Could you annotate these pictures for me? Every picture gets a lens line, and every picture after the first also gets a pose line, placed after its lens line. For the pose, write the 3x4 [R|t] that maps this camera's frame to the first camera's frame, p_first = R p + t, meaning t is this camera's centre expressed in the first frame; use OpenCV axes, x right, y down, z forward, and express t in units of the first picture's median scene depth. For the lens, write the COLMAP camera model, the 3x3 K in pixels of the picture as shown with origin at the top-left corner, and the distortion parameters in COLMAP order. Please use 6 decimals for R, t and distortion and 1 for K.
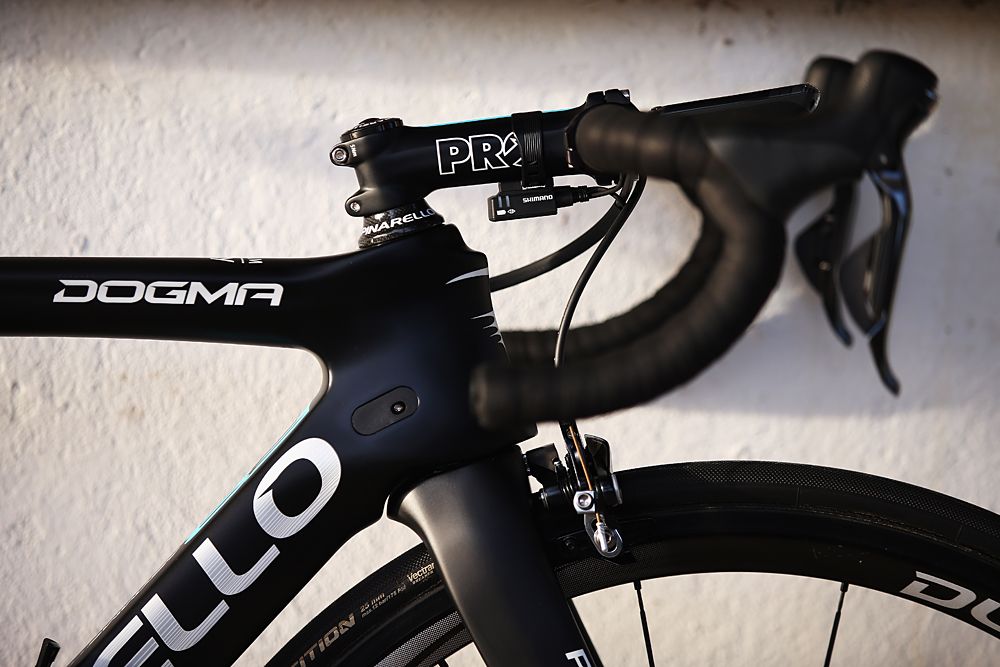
lens RADIAL K [[4425.0, 0, 500.0], [0, 4425.0, 333.5], [0, 0, 1]] dist [0.880452, -4.718793]
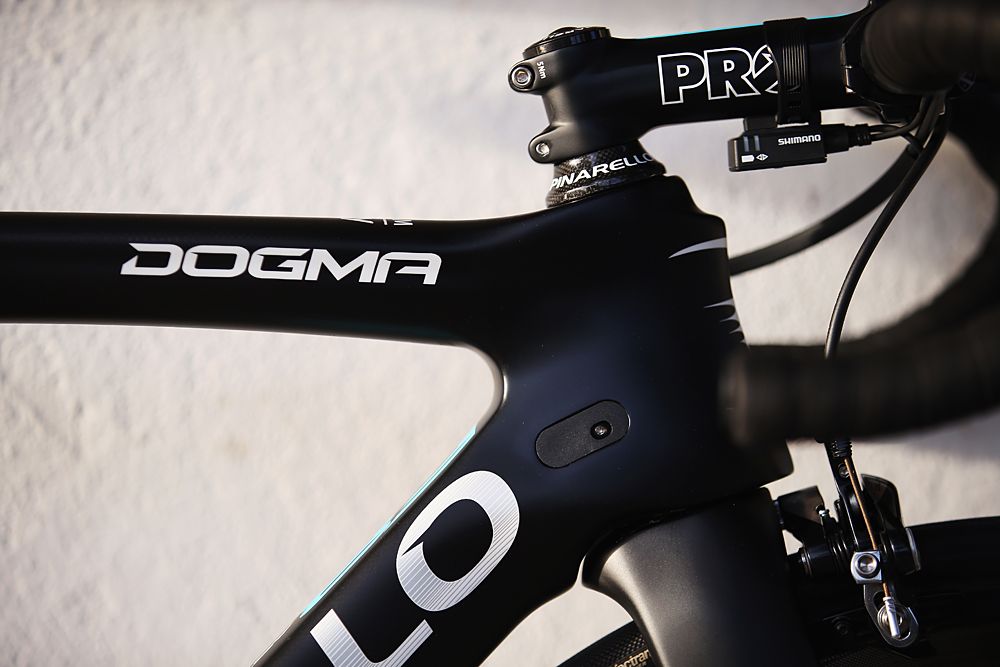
lens RADIAL K [[3884.2, 0, 460.1], [0, 3884.2, 335.2], [0, 0, 1]] dist [0.319843, 4.907260]
pose [[0.999423, 0.010048, -0.032454, -0.025333], [-0.011273, 0.999222, -0.037804, 0.025262], [0.032049, 0.038149, 0.998758, 0.374919]]
